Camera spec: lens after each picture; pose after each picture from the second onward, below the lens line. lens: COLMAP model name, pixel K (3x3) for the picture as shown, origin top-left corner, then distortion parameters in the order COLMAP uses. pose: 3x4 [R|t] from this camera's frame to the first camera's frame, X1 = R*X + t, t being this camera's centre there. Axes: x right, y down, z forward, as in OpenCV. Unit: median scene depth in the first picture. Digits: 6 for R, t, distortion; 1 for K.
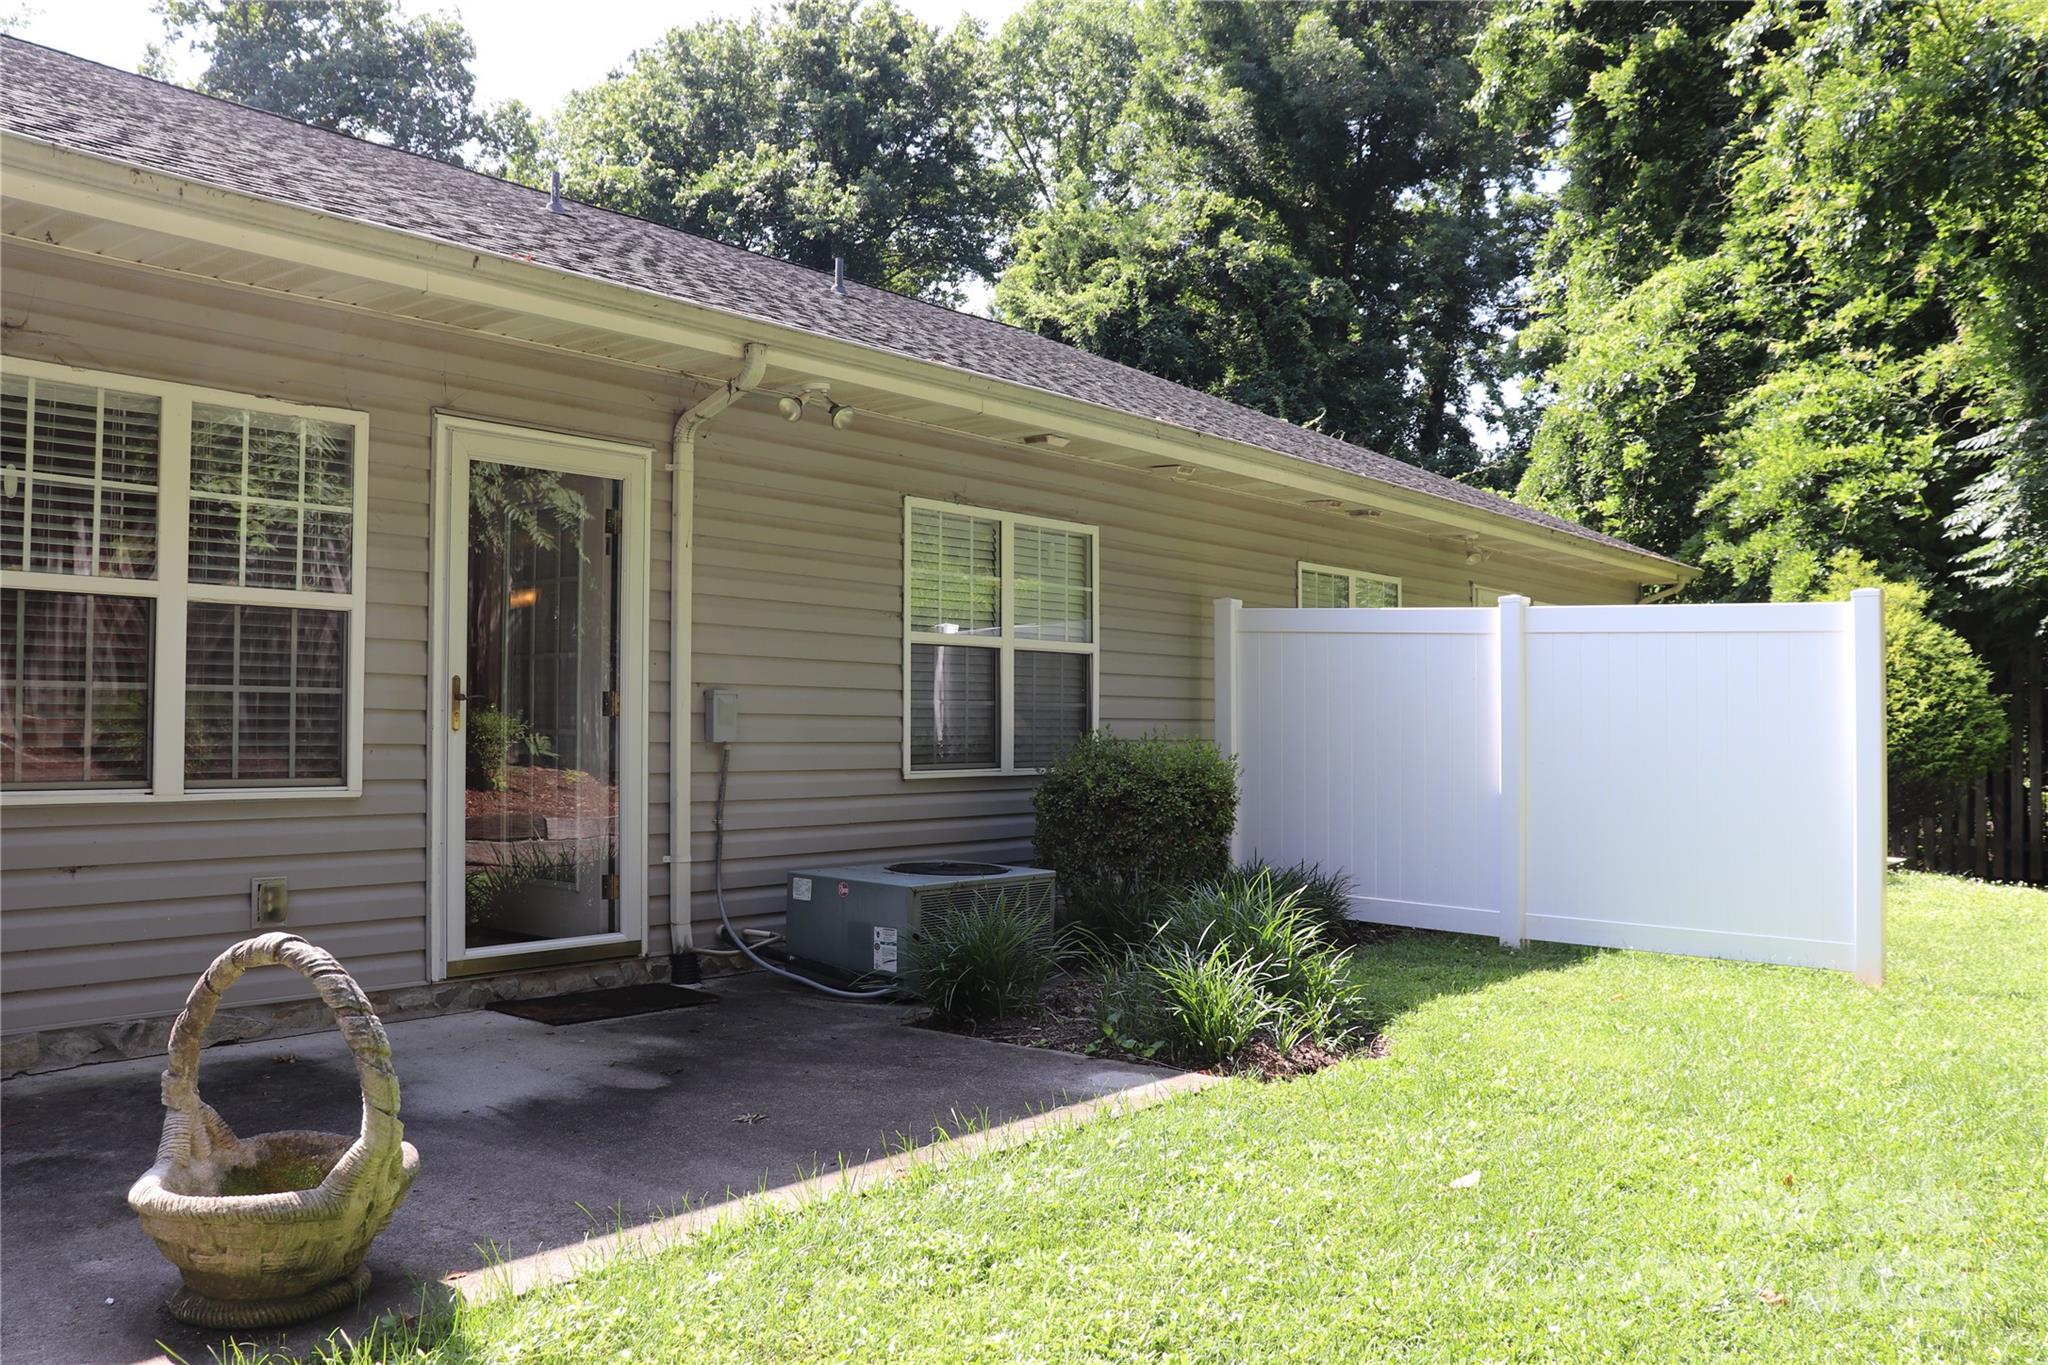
lens RADIAL K [[1683.2, 0, 1028.0], [0, 1683.2, 692.2], [0, 0, 1]] dist [-0.173015, 0.166848]
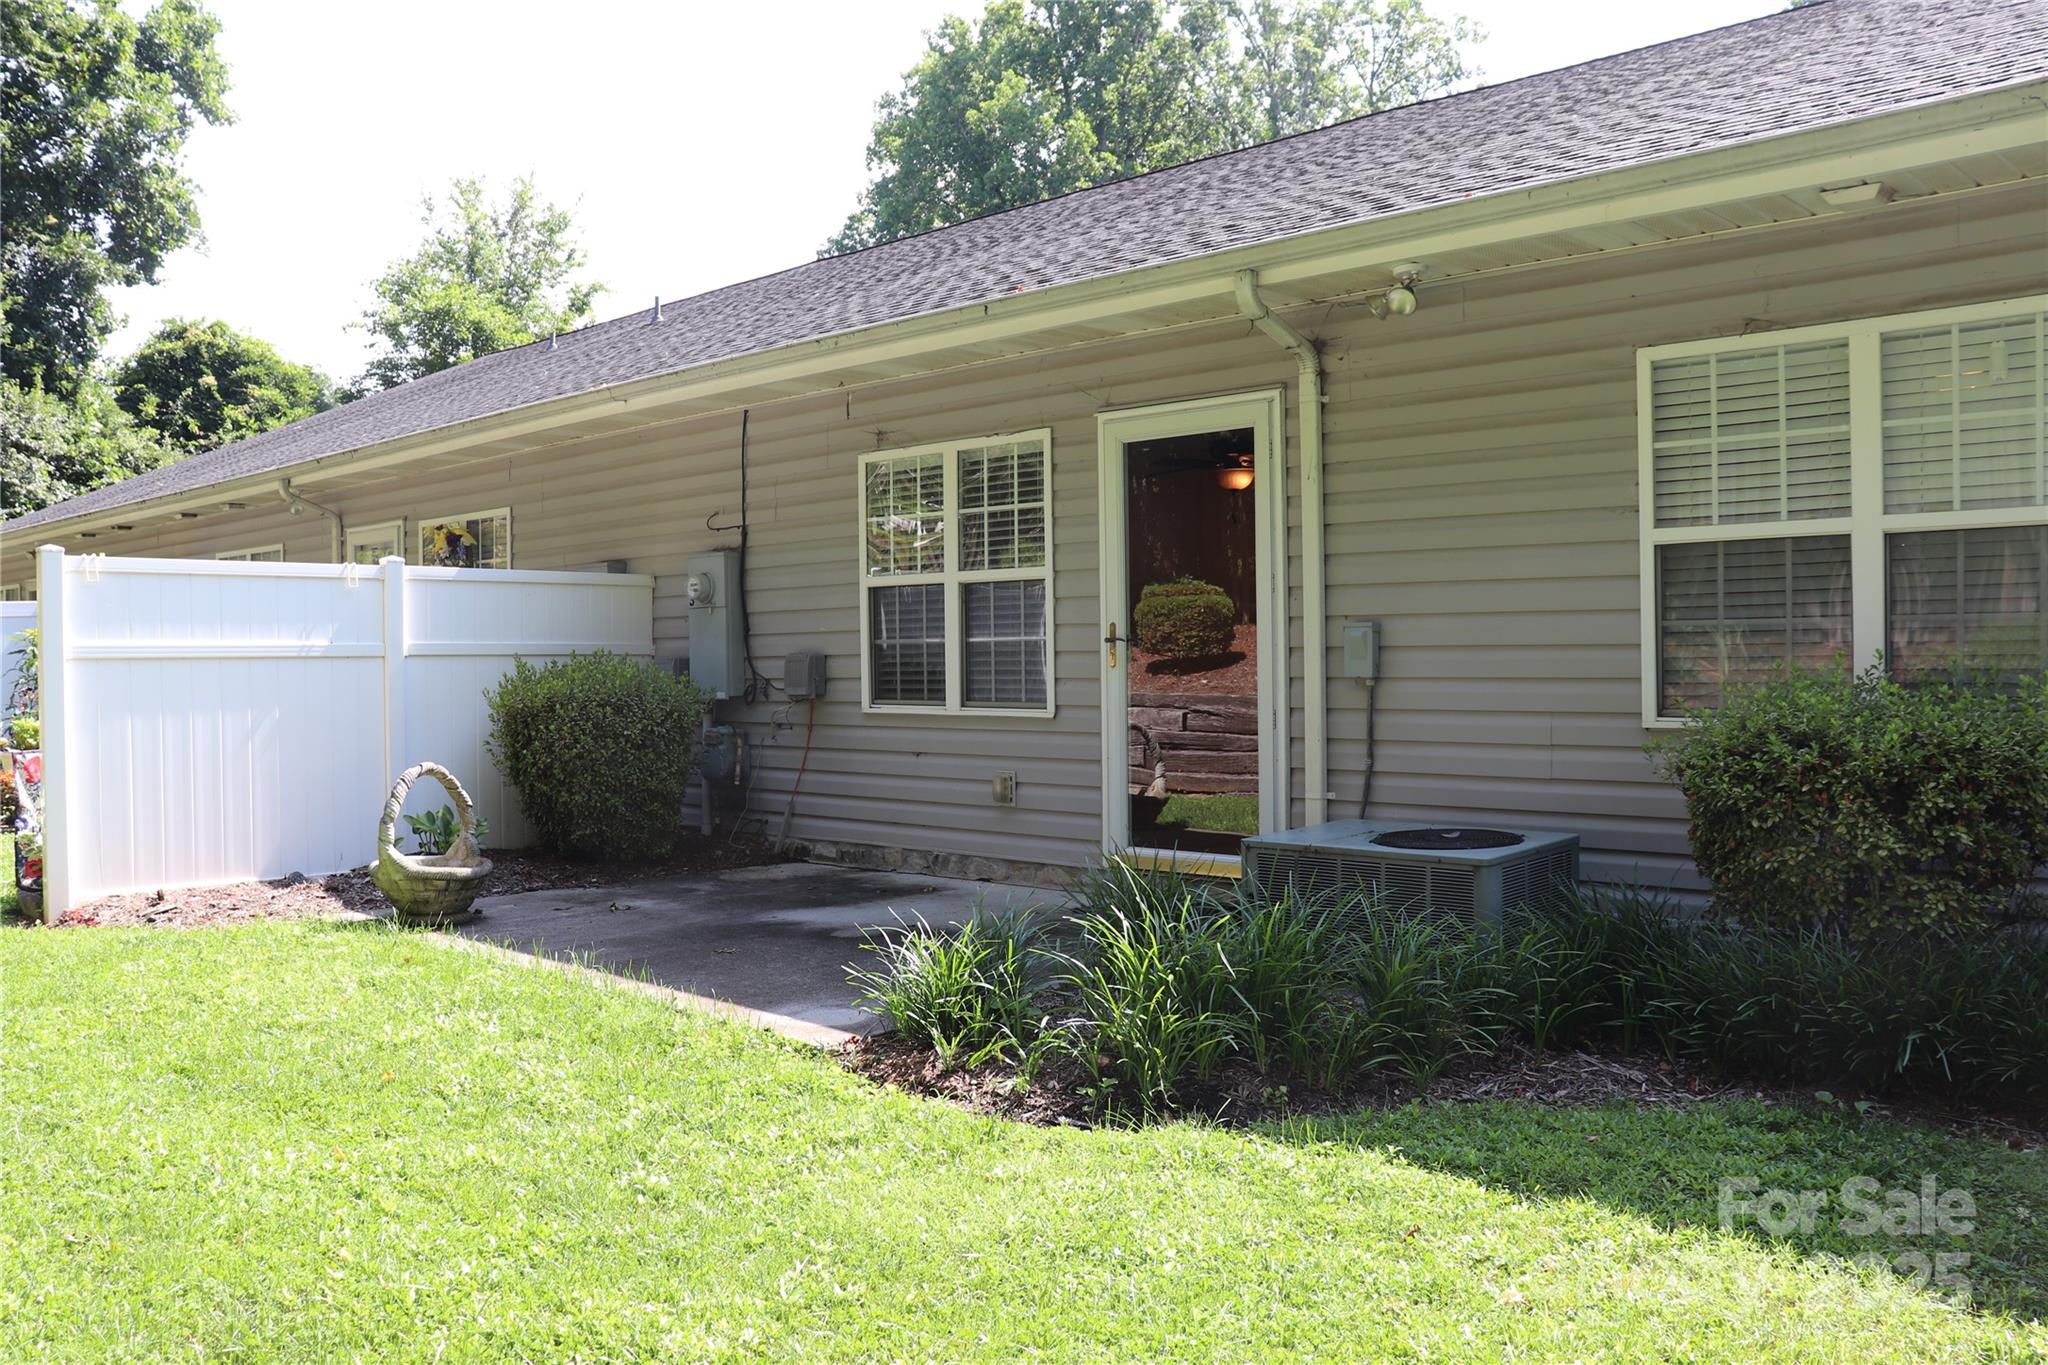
lens RADIAL K [[1683.2, 0, 1028.0], [0, 1683.2, 692.2], [0, 0, 1]] dist [-0.173015, 0.166848]
pose [[-0.100848, 0.013547, -0.994810, 0.675793], [0.028202, 0.999544, 0.010752, 0.019905], [0.994502, -0.026971, -0.101184, 0.795140]]
